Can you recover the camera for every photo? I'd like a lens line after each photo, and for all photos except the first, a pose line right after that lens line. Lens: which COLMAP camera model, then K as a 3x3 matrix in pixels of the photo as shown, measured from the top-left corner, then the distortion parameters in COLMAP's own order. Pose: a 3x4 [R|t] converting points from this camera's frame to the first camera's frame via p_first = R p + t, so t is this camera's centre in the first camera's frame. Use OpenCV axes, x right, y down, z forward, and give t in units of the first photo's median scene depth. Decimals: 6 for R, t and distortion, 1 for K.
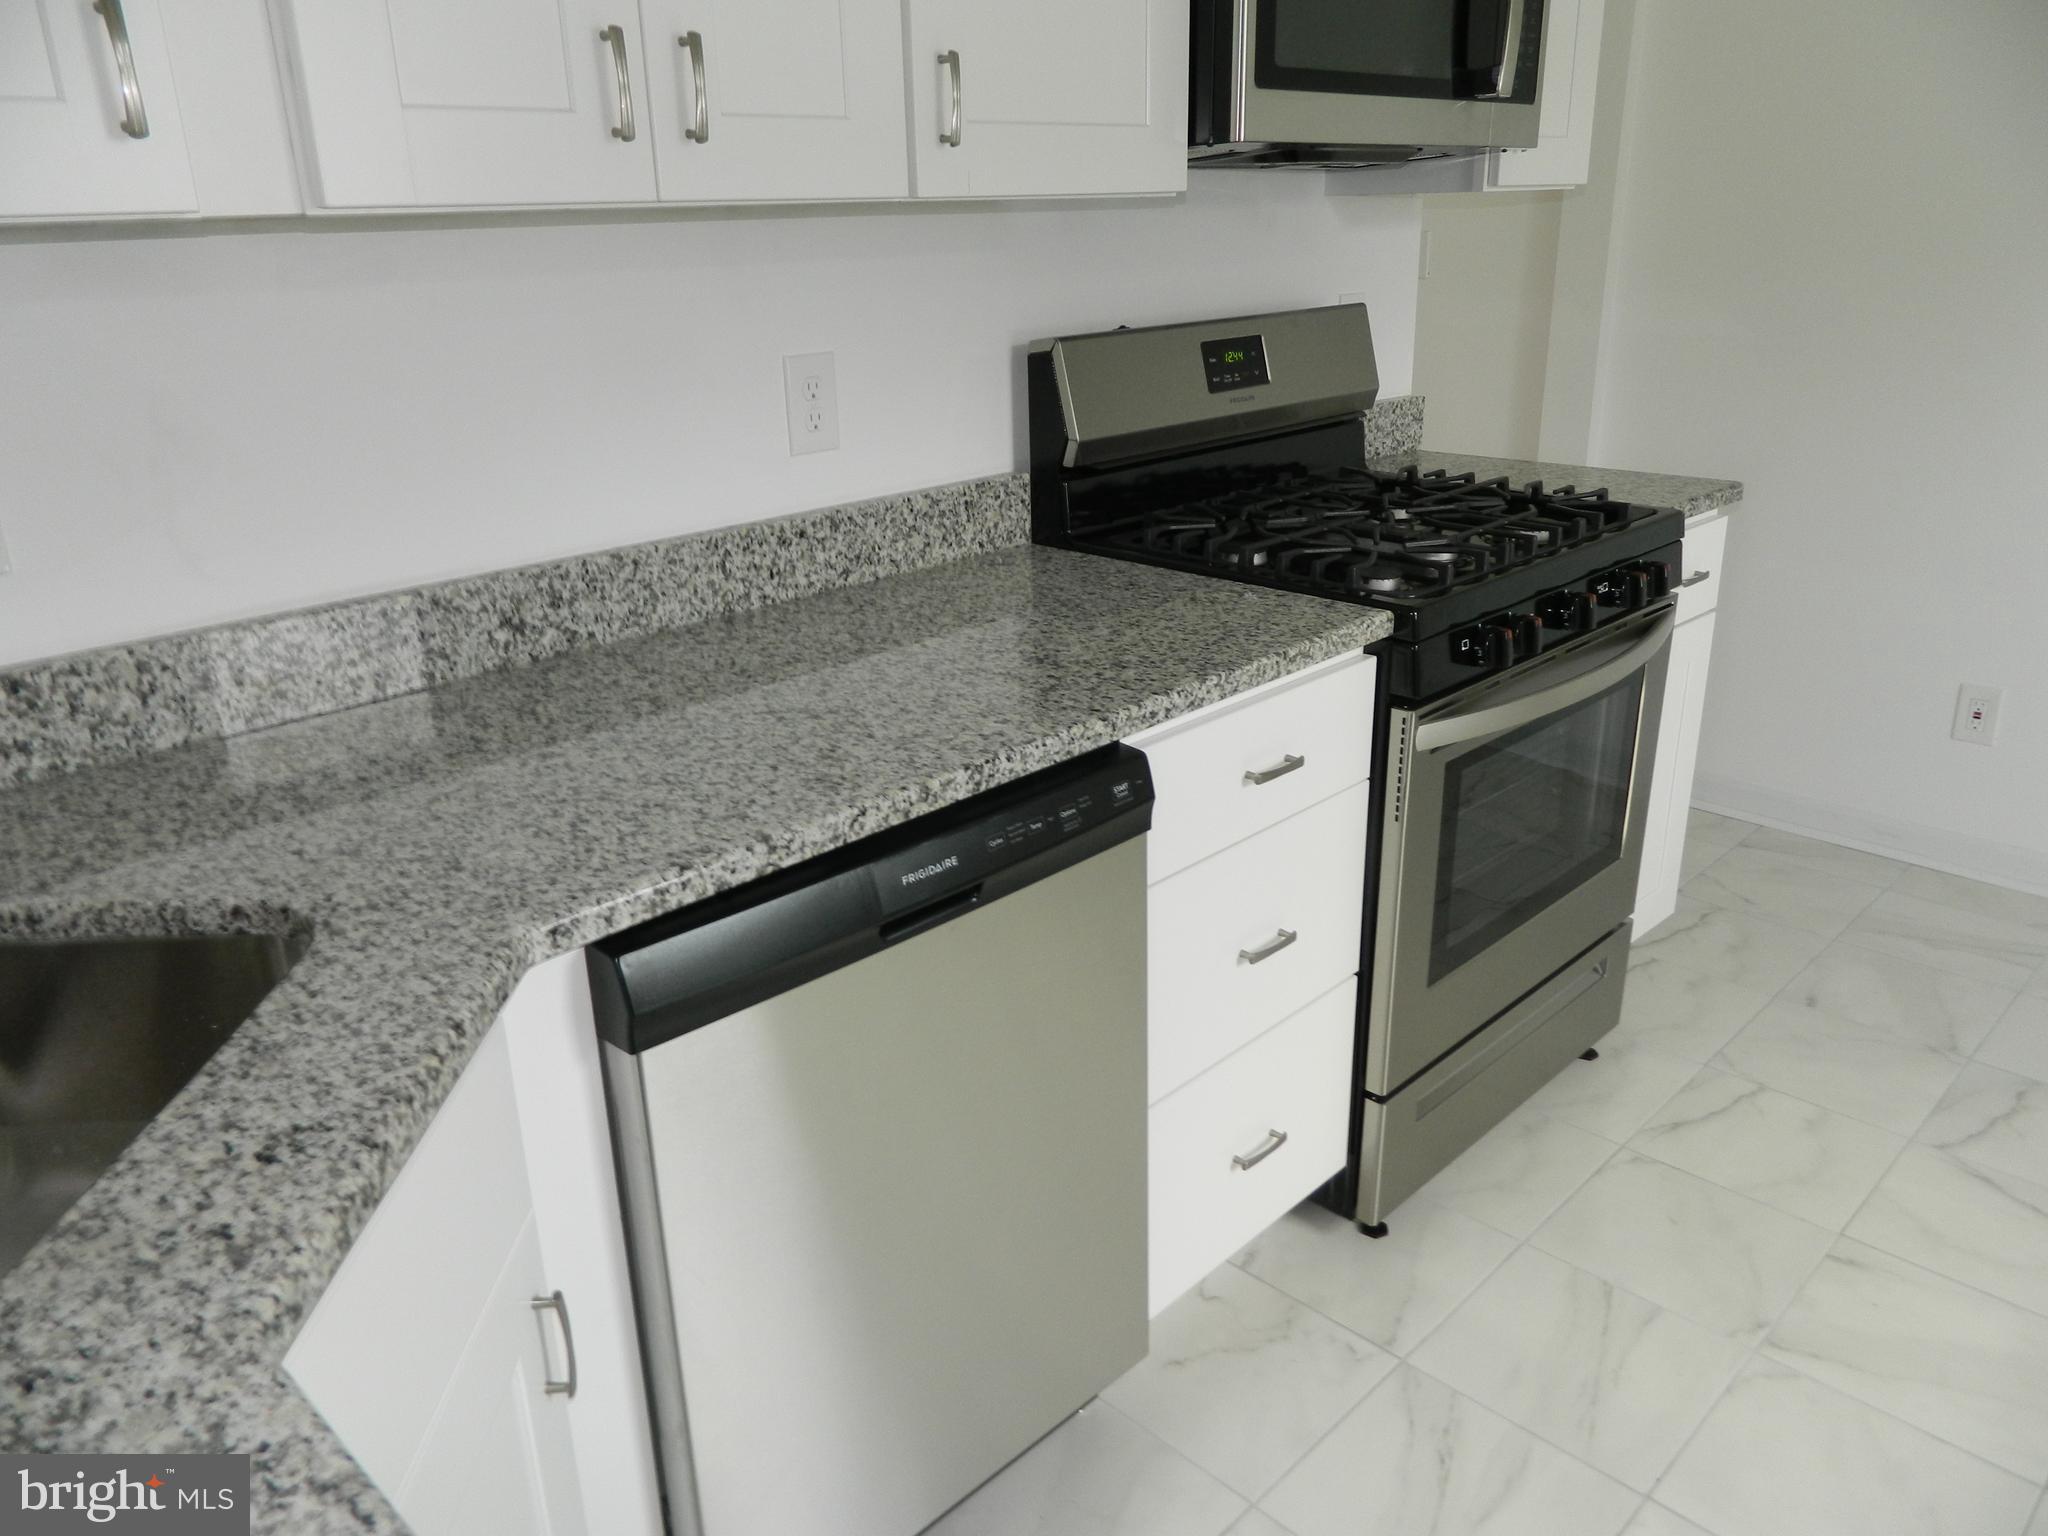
lens RADIAL K [[1523.9, 0, 1018.1], [0, 1523.9, 754.9], [0, 0, 1]] dist [0.010953, -0.005547]
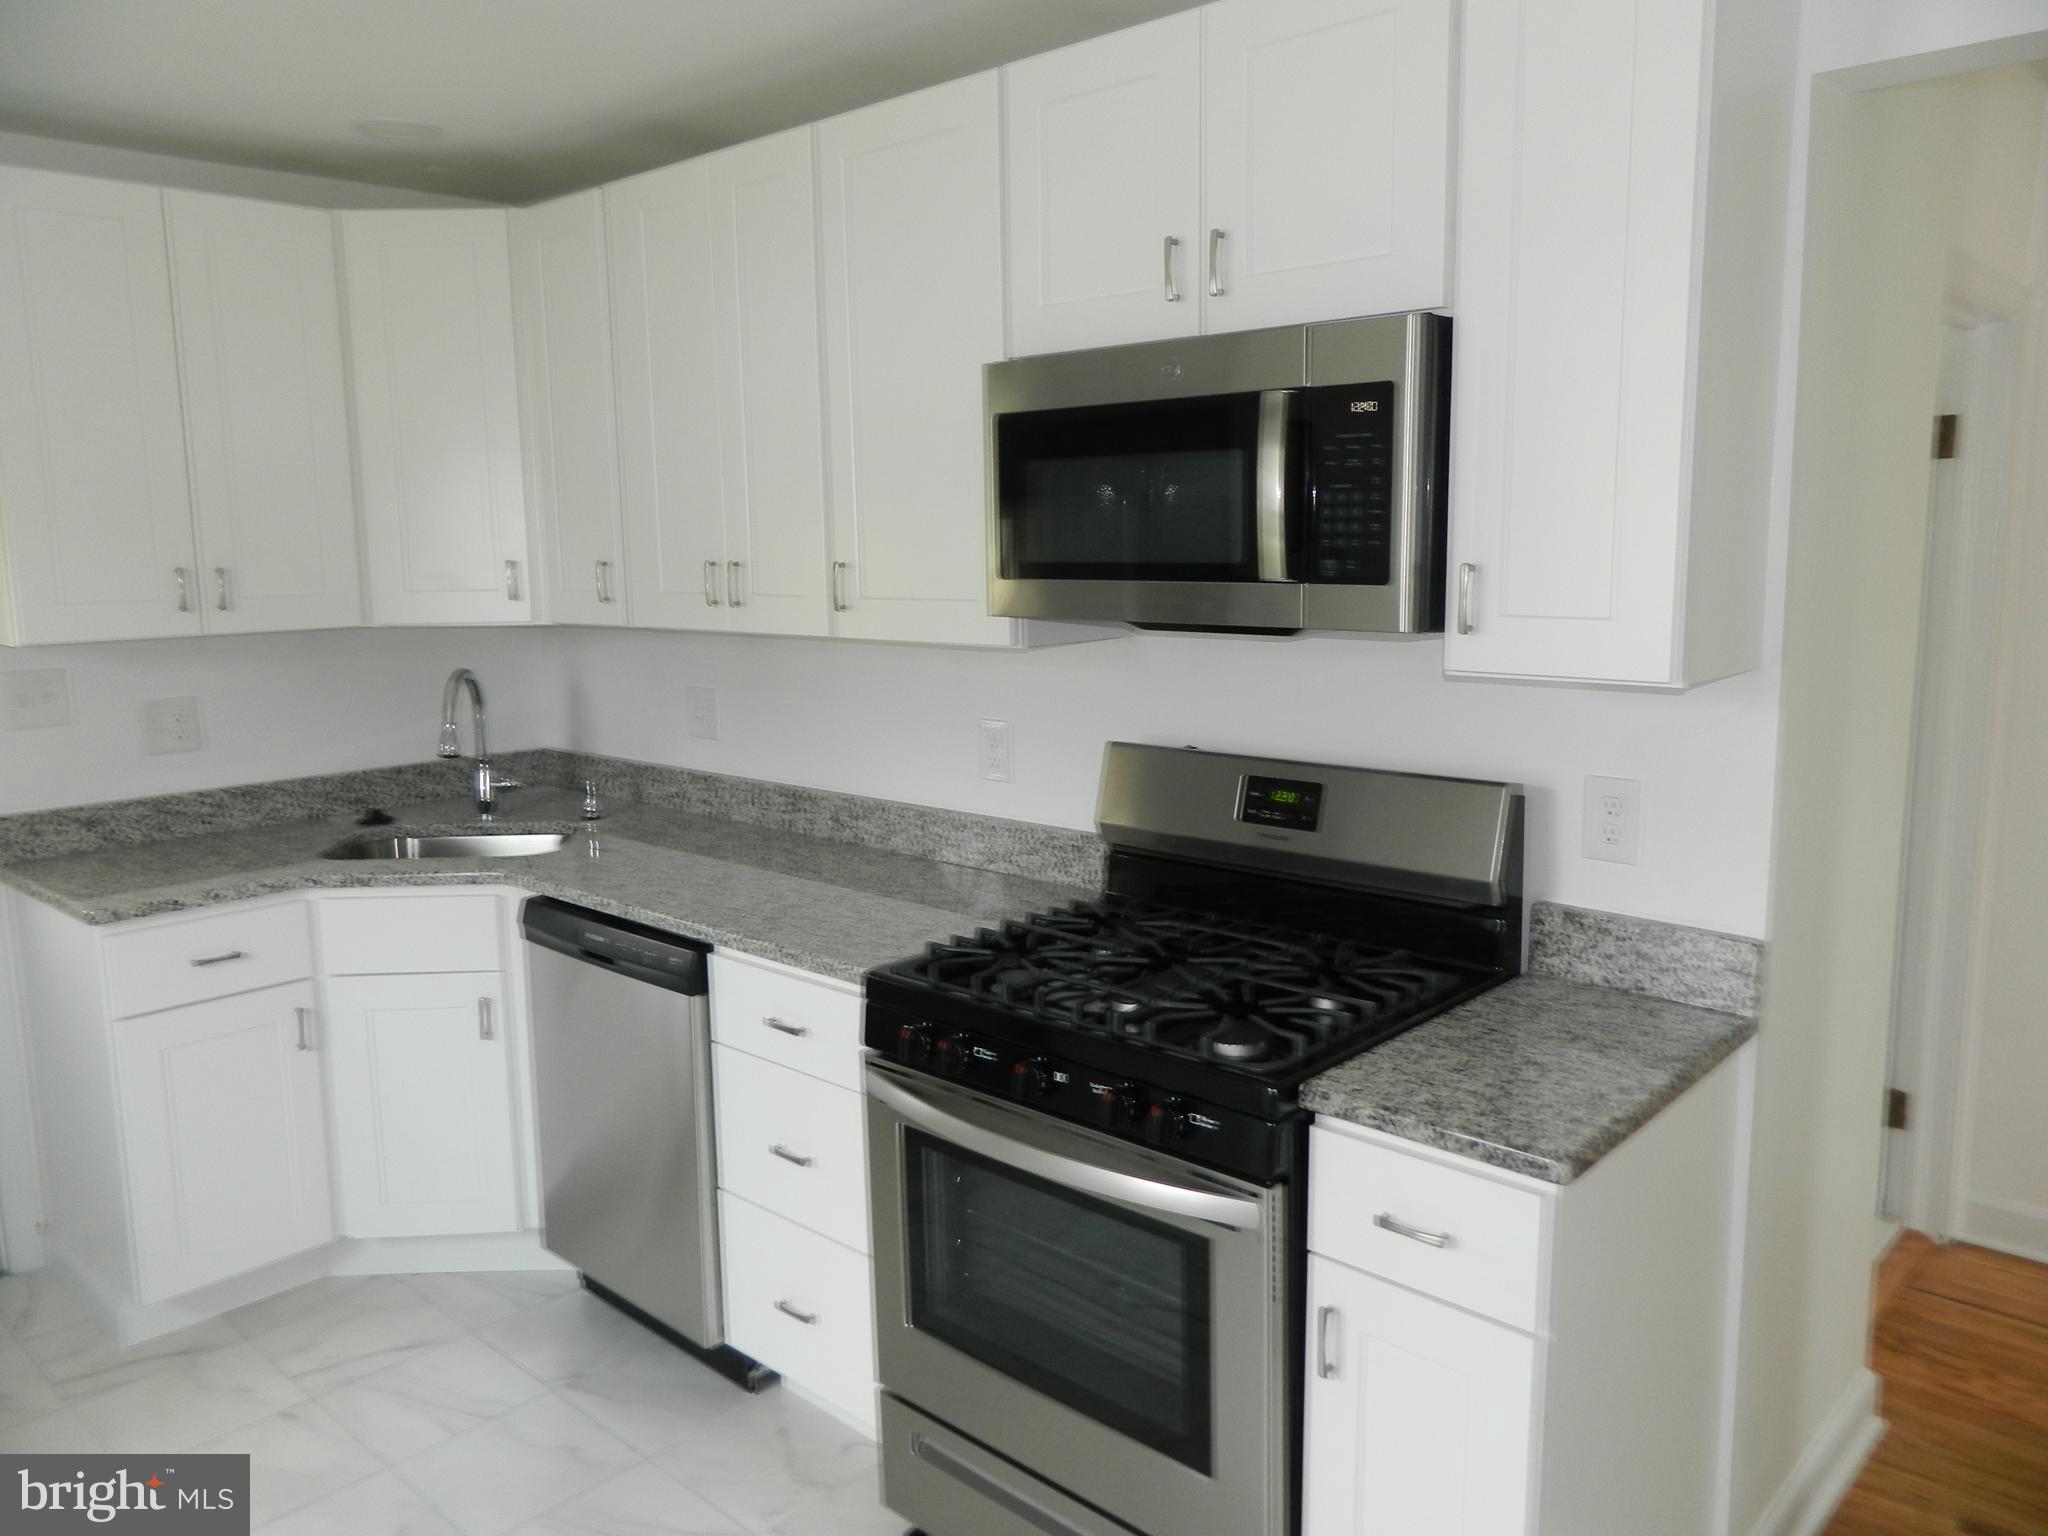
lens RADIAL K [[1523.9, 0, 1029.8], [0, 1523.9, 751.1], [0, 0, 1]] dist [0.010953, -0.005547]
pose [[0.031161, 0.166948, -0.985473, 1.454030], [-0.325226, 0.933992, 0.147943, -0.490039], [0.945123, 0.315891, 0.083401, 0.941005]]
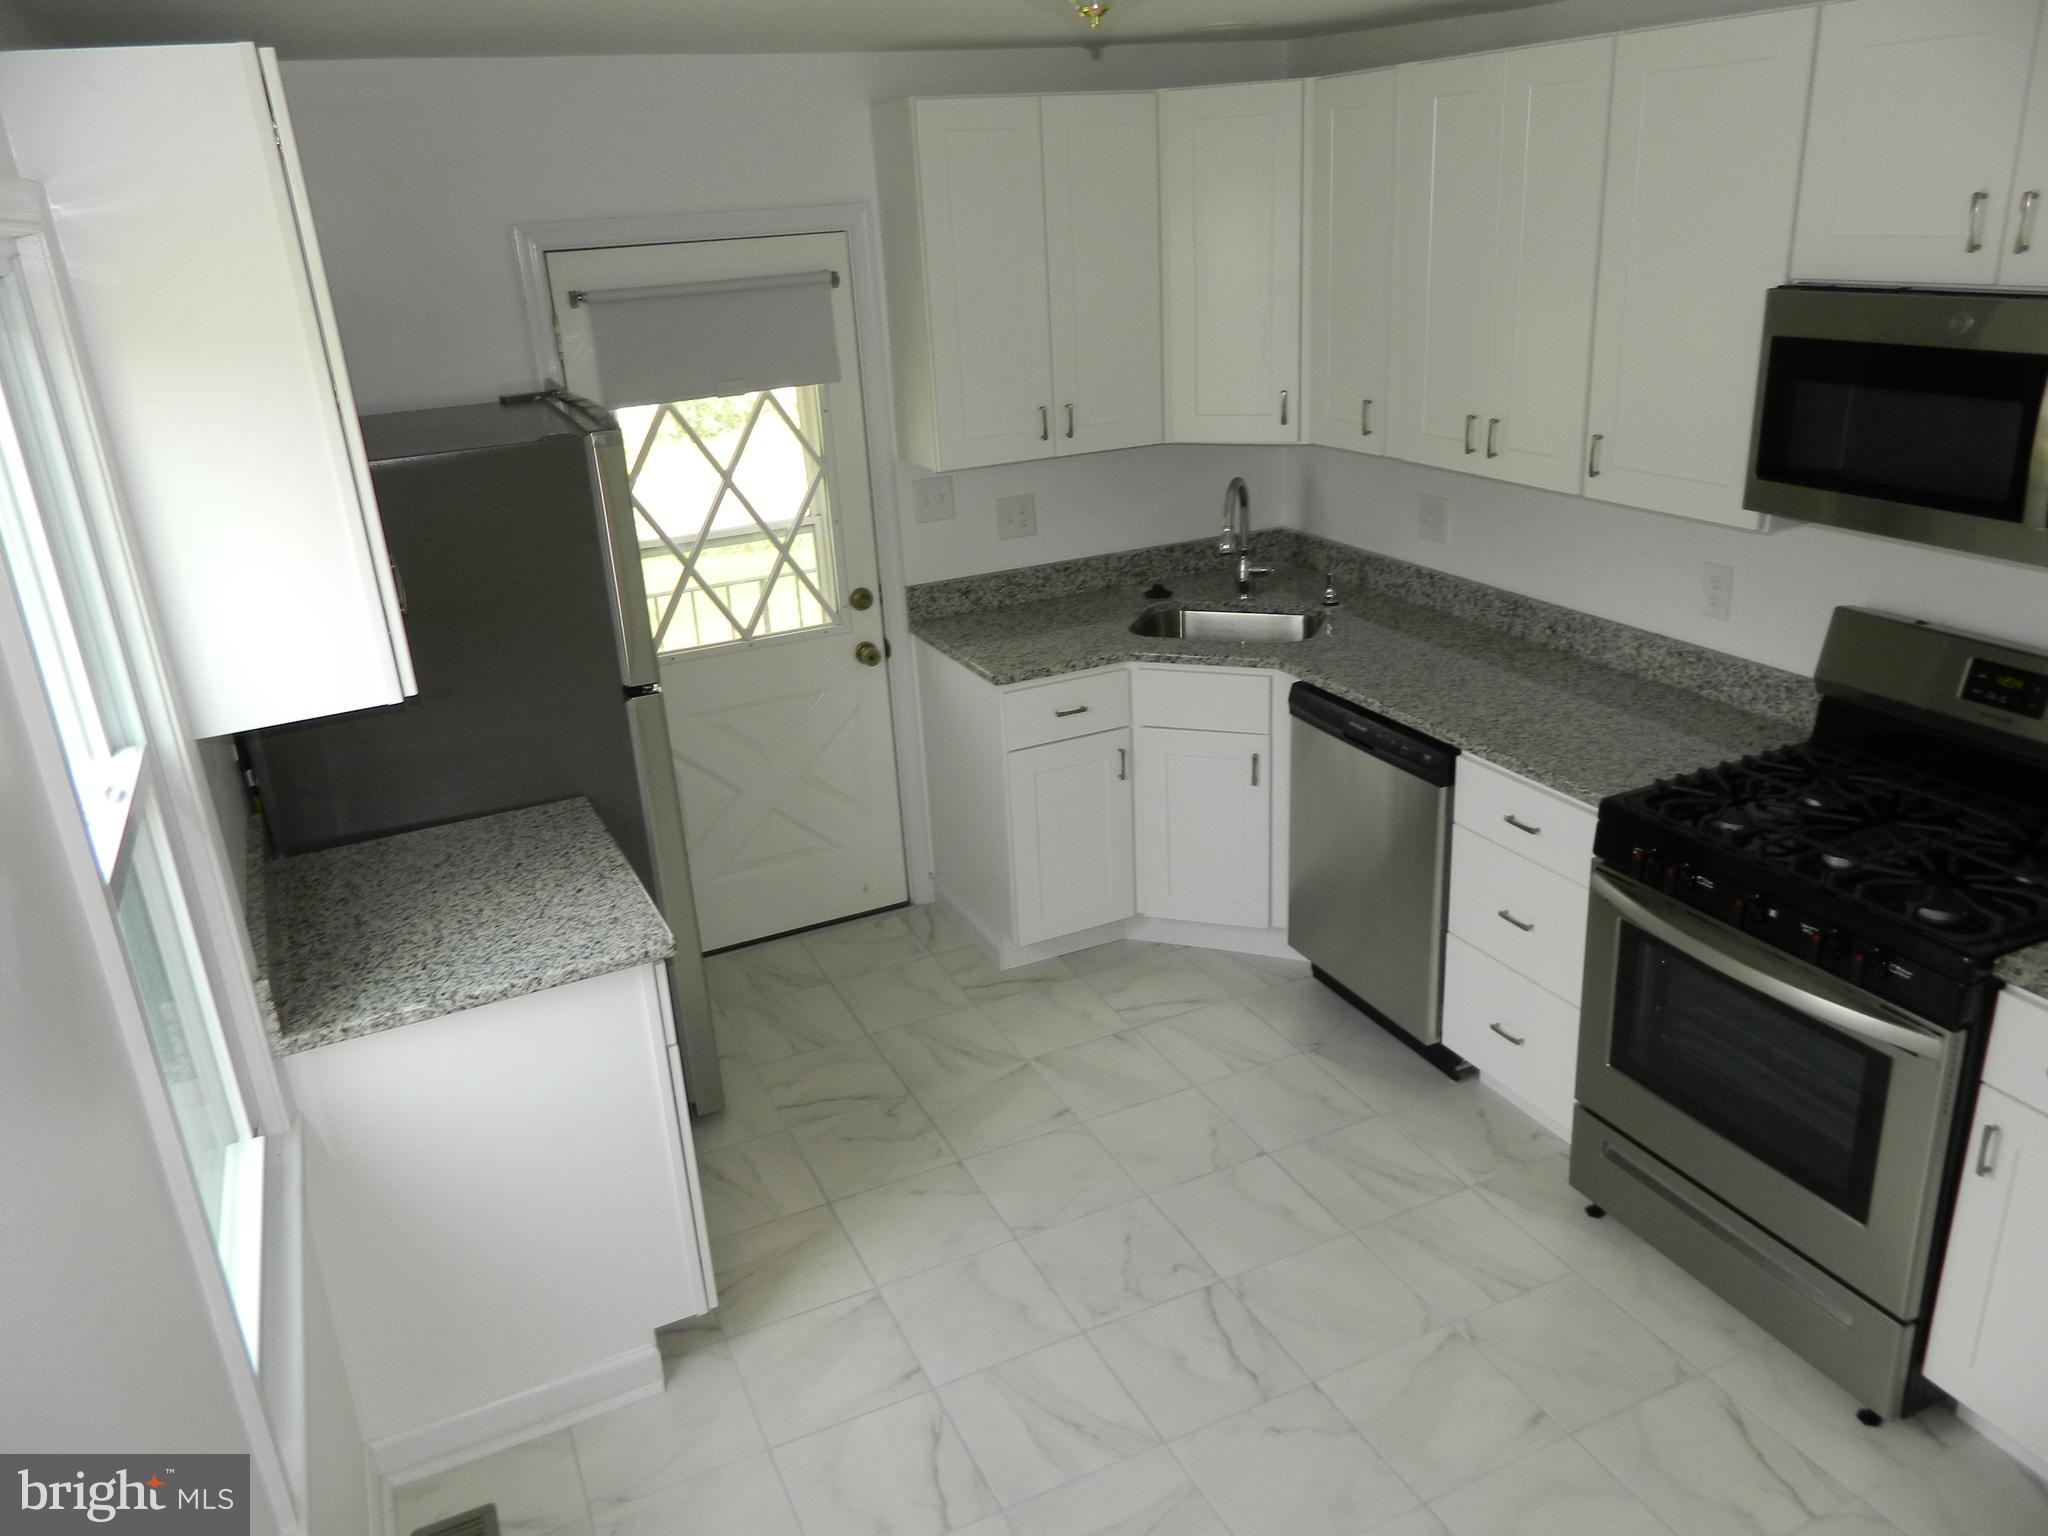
lens RADIAL K [[1523.9, 0, 1032.1], [0, 1523.9, 753.2], [0, 0, 1]] dist [0.010953, -0.005547]
pose [[-0.344712, 0.365664, -0.864559, 1.793620], [-0.260185, 0.847706, 0.462276, -0.706968], [0.901930, 0.384298, -0.197074, 0.736406]]
